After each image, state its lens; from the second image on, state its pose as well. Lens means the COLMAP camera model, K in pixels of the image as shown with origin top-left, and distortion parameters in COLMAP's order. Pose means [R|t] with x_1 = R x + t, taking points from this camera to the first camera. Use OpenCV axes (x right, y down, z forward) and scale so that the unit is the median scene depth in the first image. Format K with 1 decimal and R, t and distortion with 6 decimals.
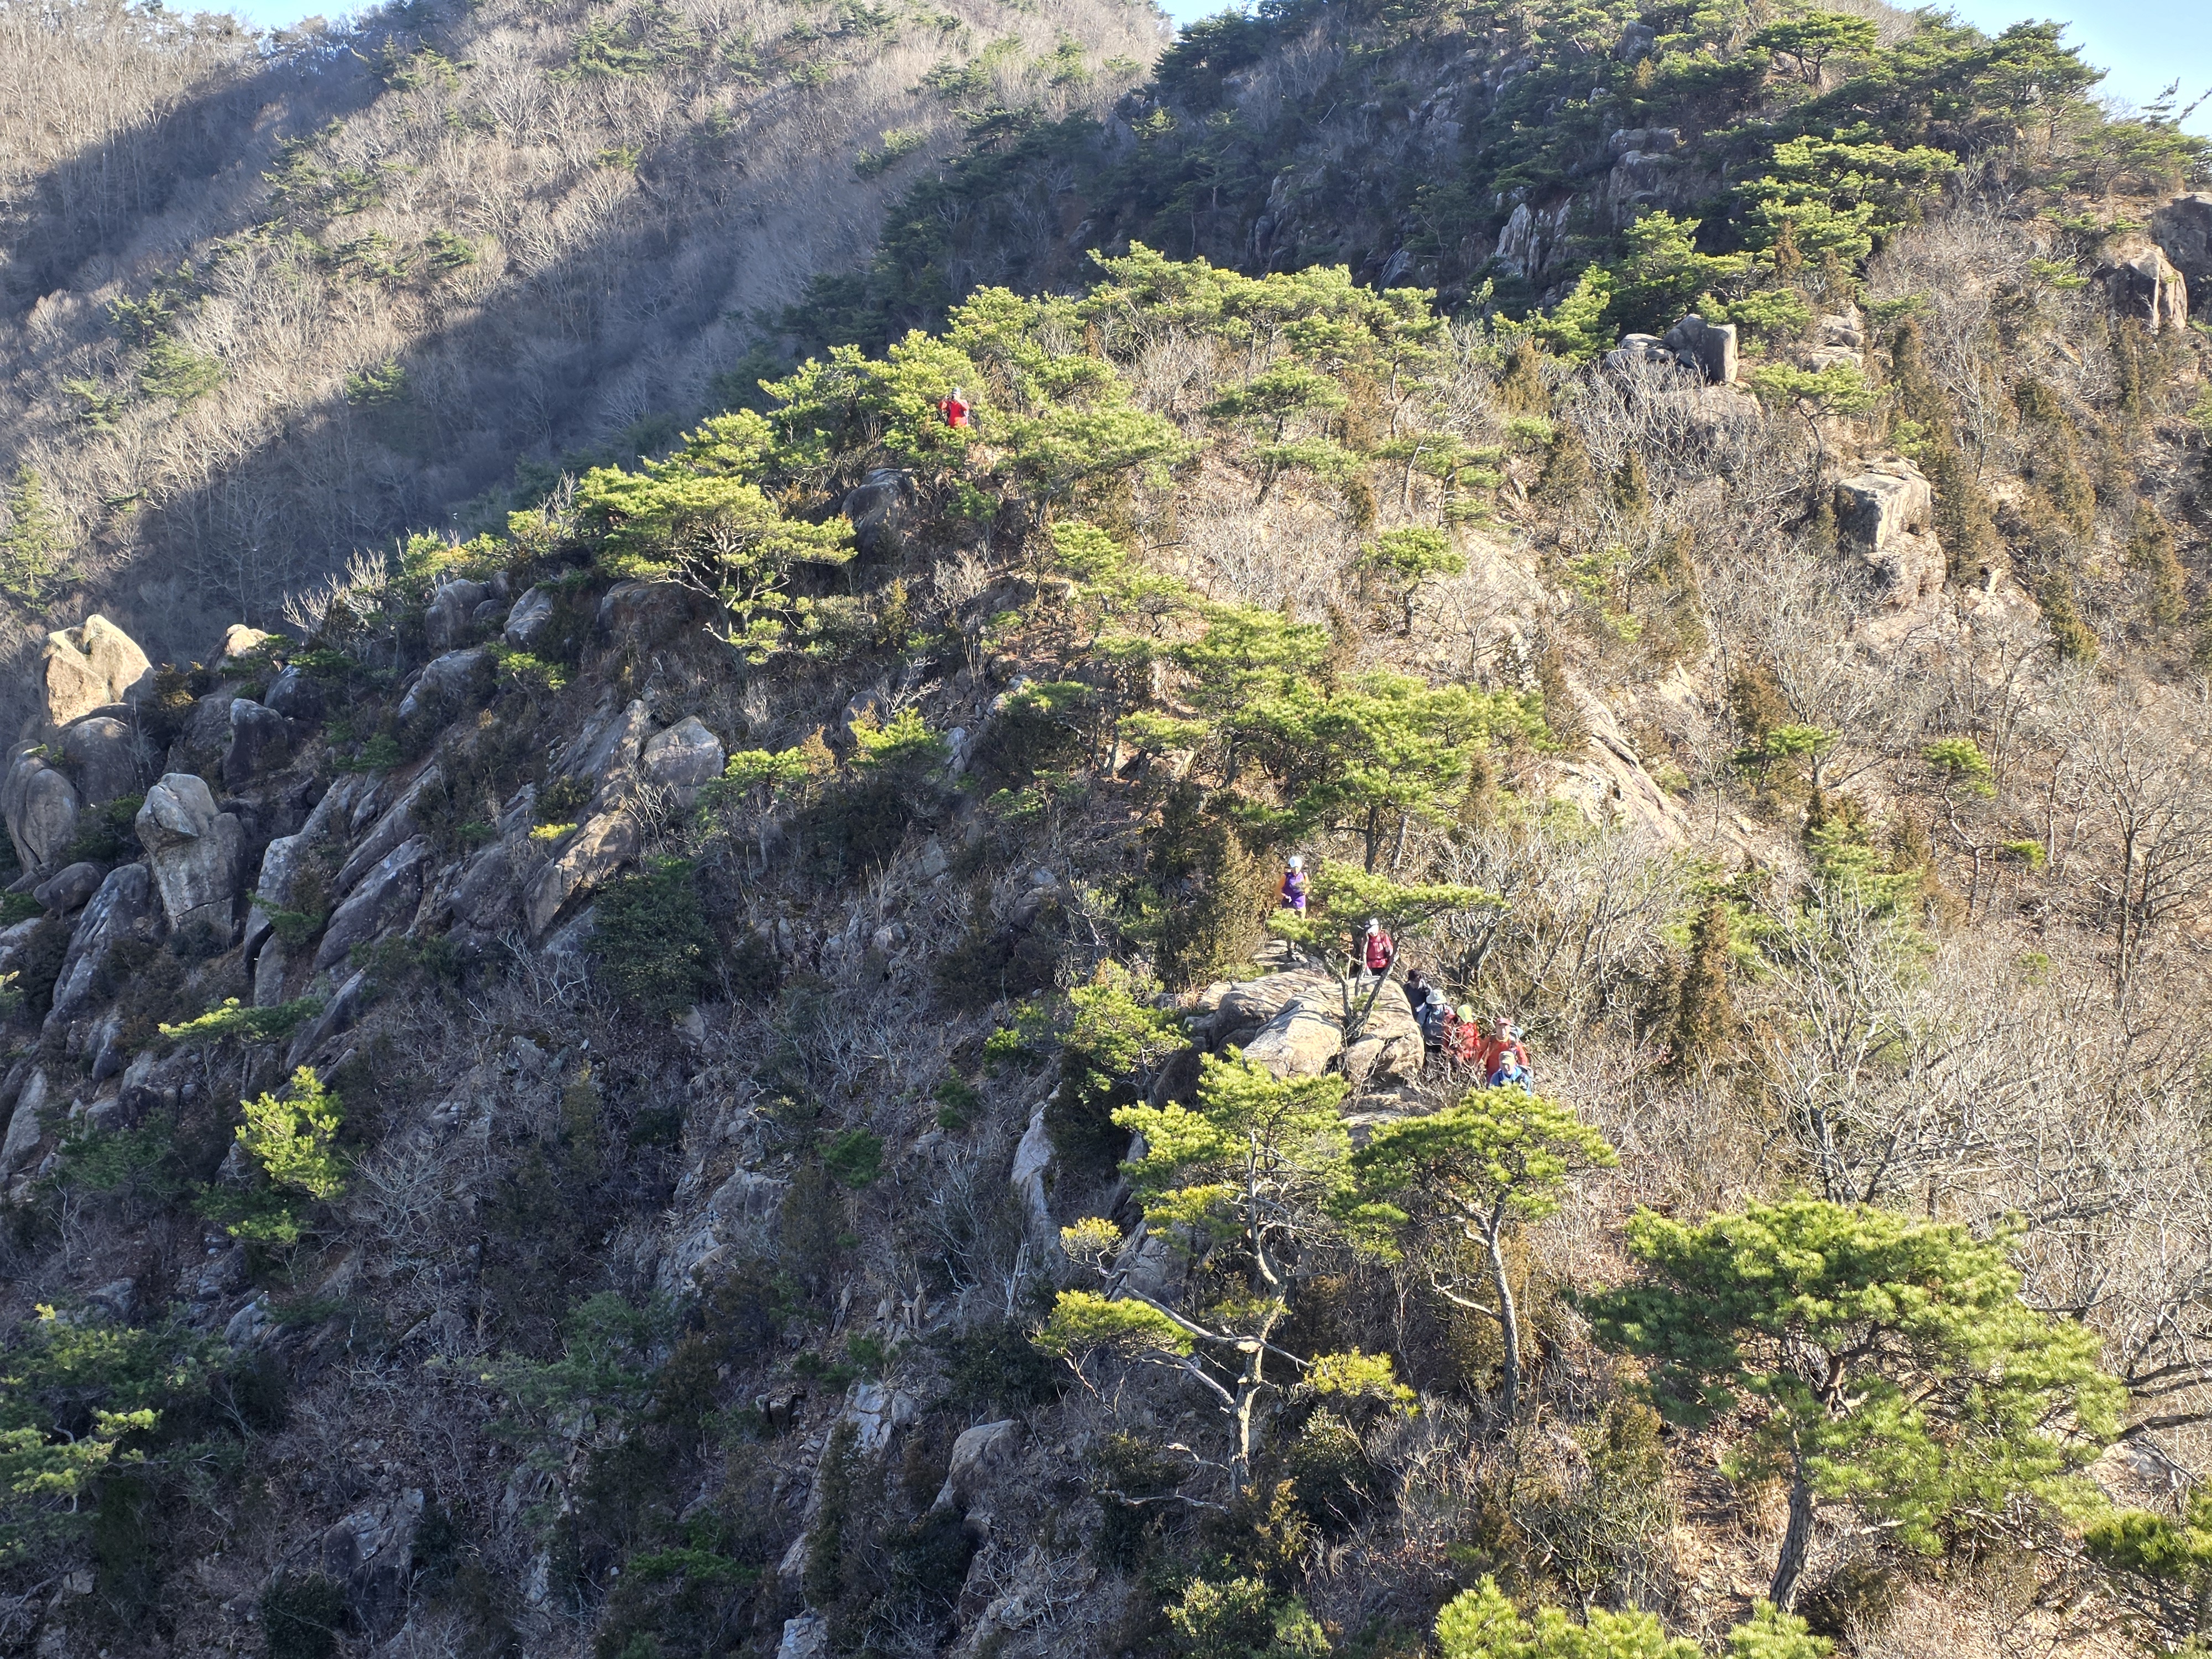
lens RADIAL K [[2870.2, 0, 1014.2], [0, 2870.2, 840.0], [0, 0, 1]] dist [0.134160, -0.323024]
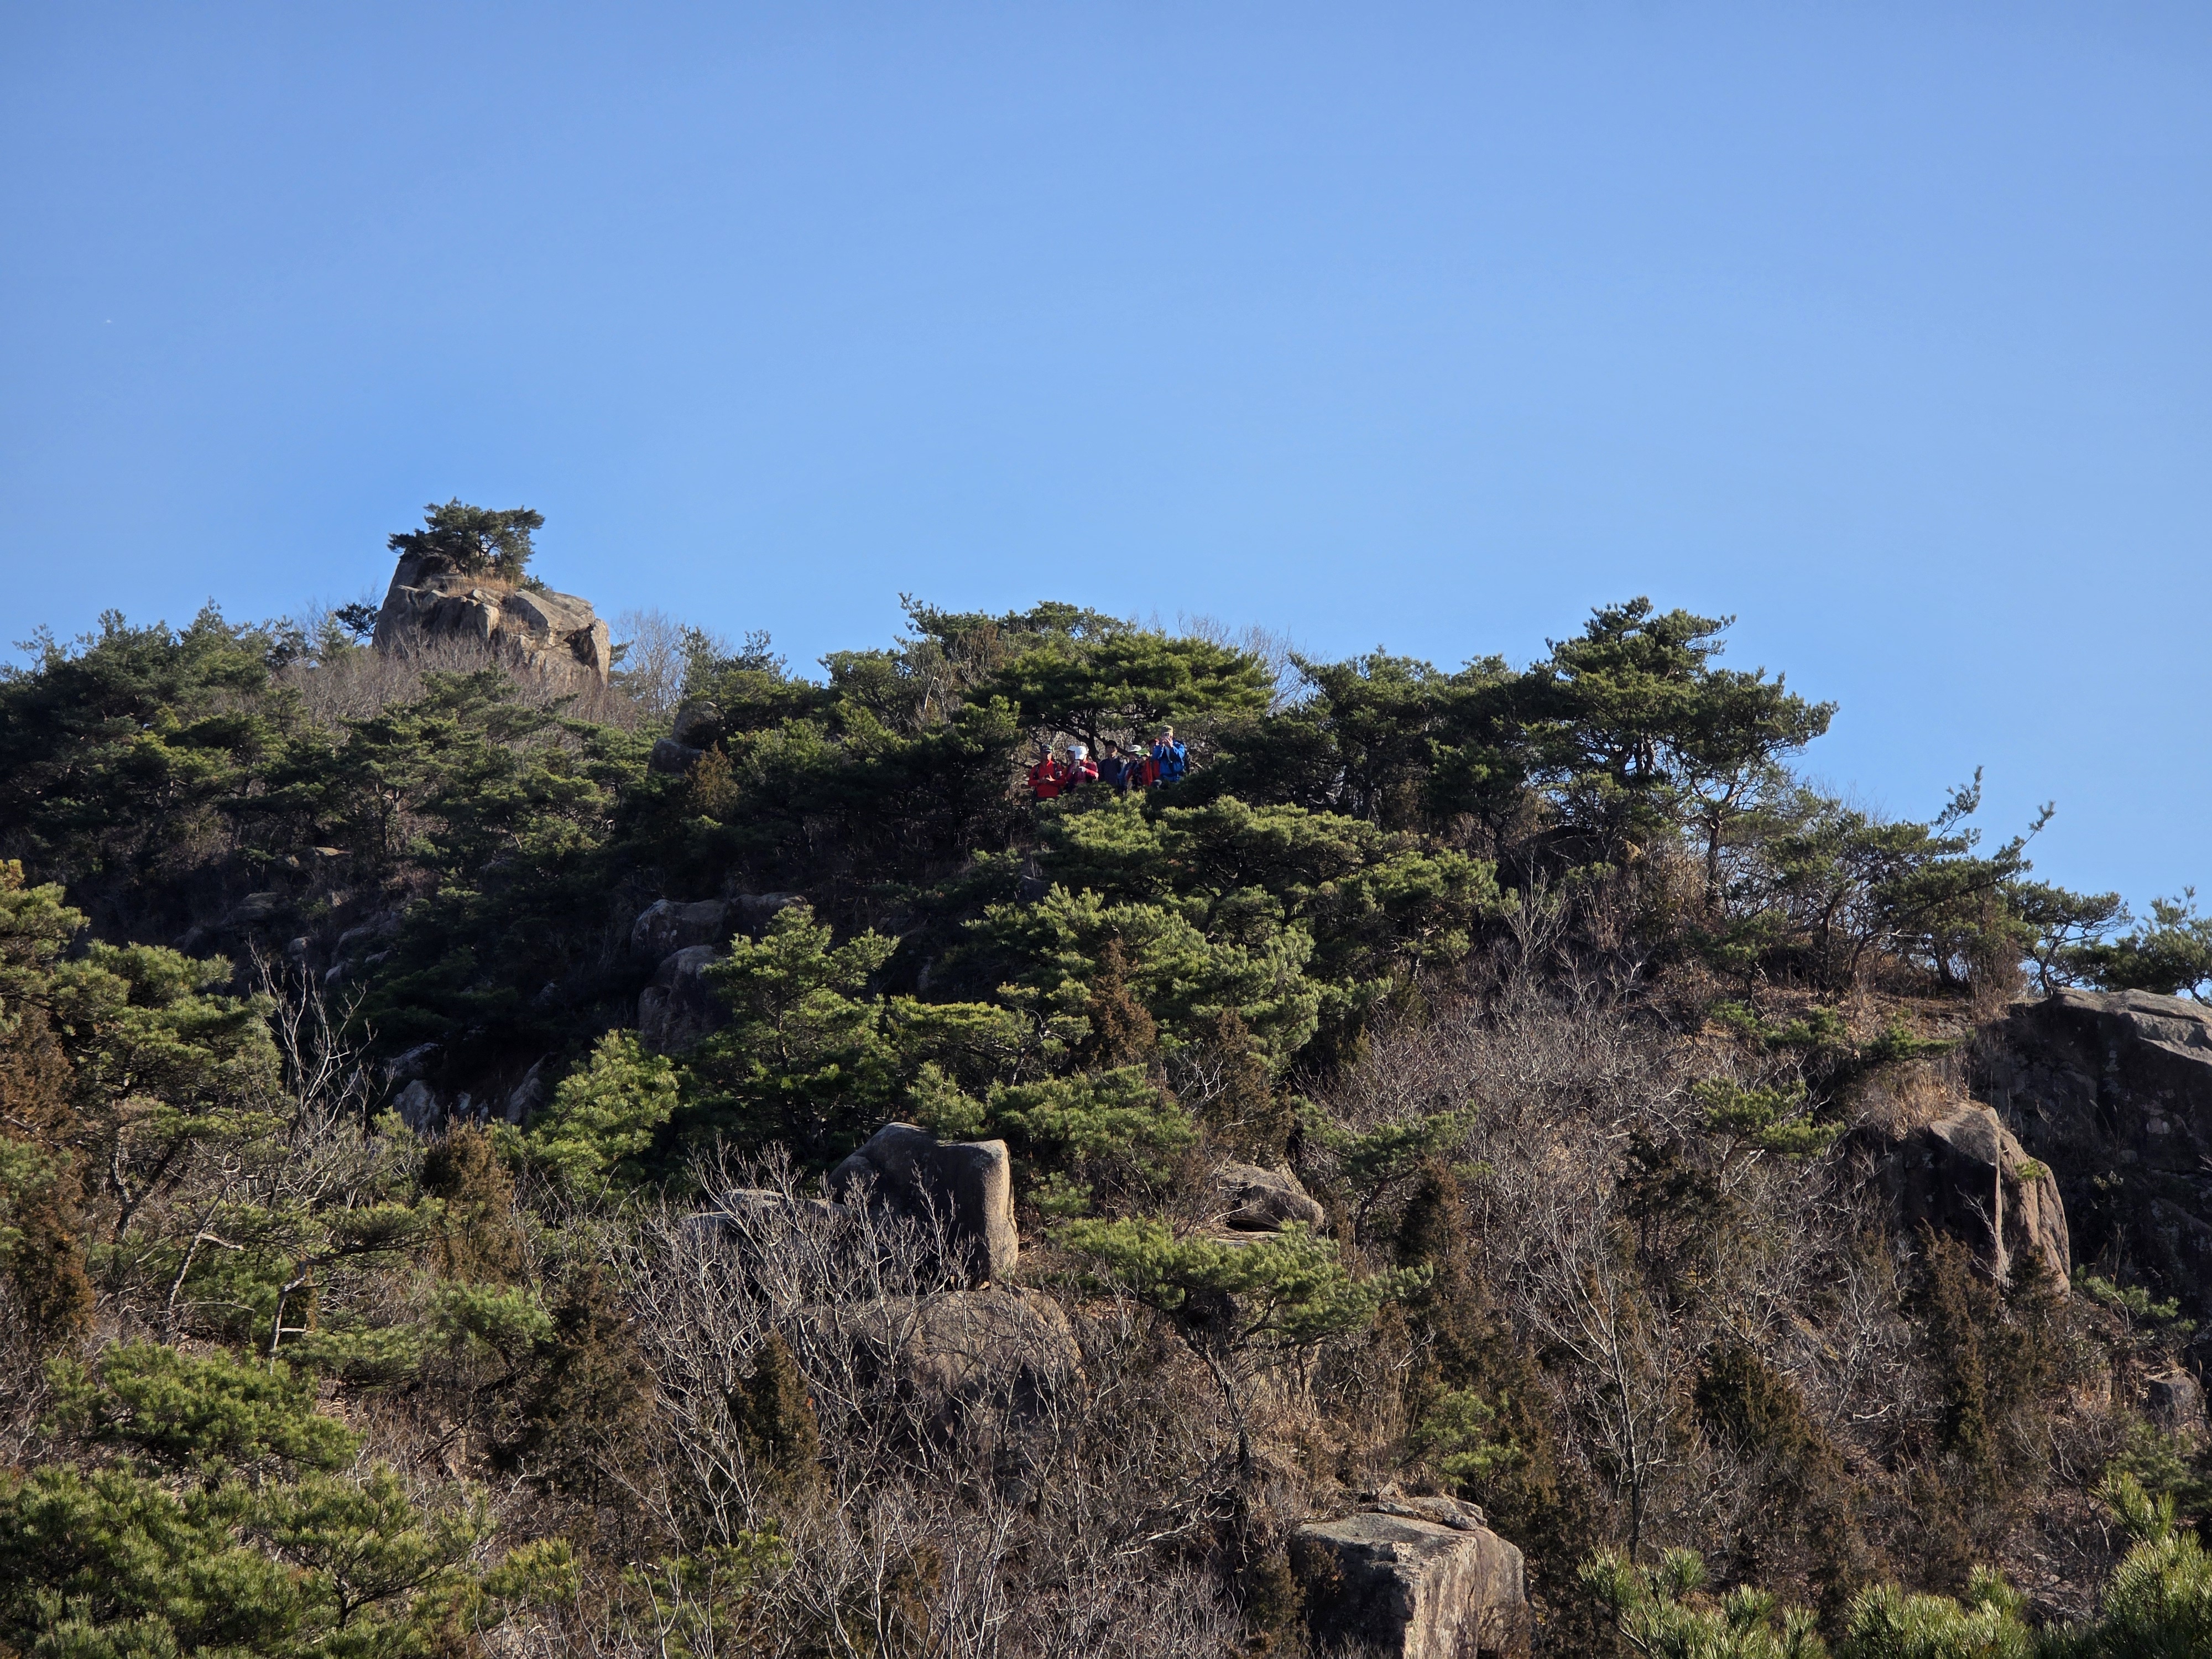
lens RADIAL K [[7349.0, 0, 1106.0], [0, 7349.0, 829.5], [0, 0, 1]] dist [0.135093, 0.660986]
pose [[0.963353, 0.039282, 0.265346, 0.003761], [0.047715, 0.948347, -0.313627, 0.075122], [-0.263960, 0.314795, 0.911718, 0.093252]]
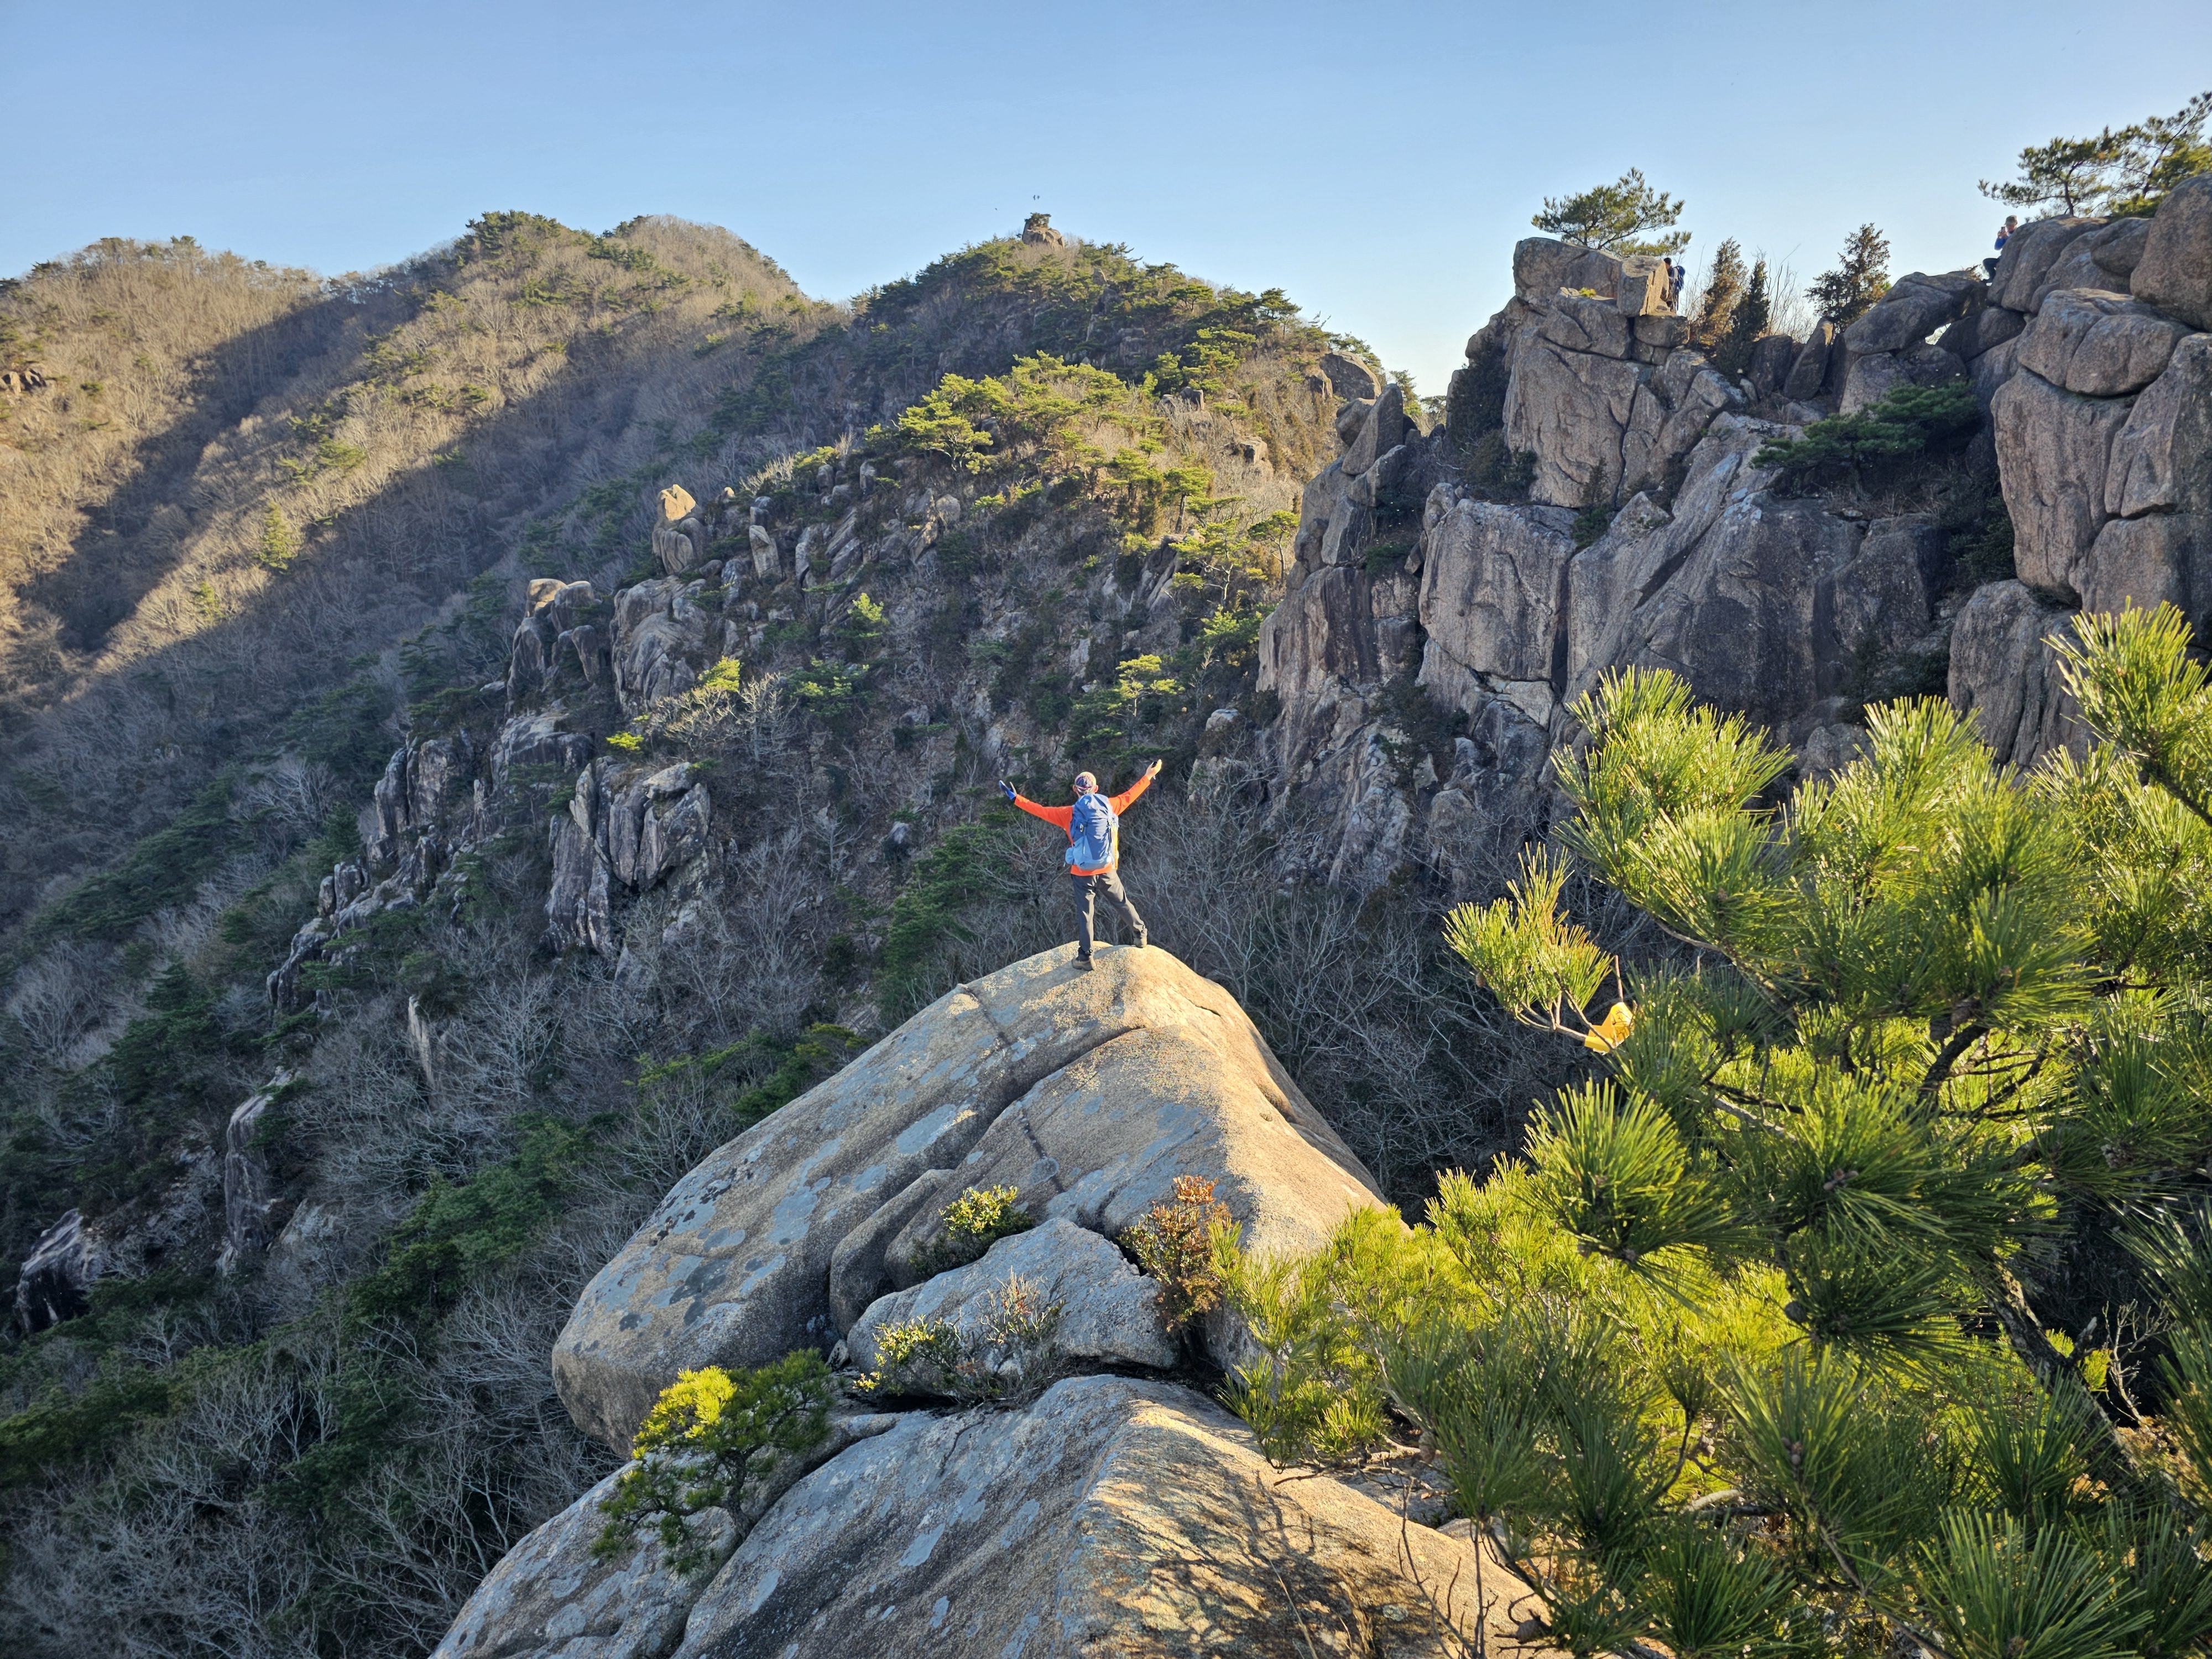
lens RADIAL K [[1481.8, 0, 1106.0], [0, 1481.8, 829.5], [0, 0, 1]] dist [0.051880, -0.050962]
pose [[0.960698, -0.075167, 0.267224, -0.246578], [0.056269, 0.995388, 0.077697, 0.125688], [-0.271832, -0.059607, 0.960497, -0.395030]]
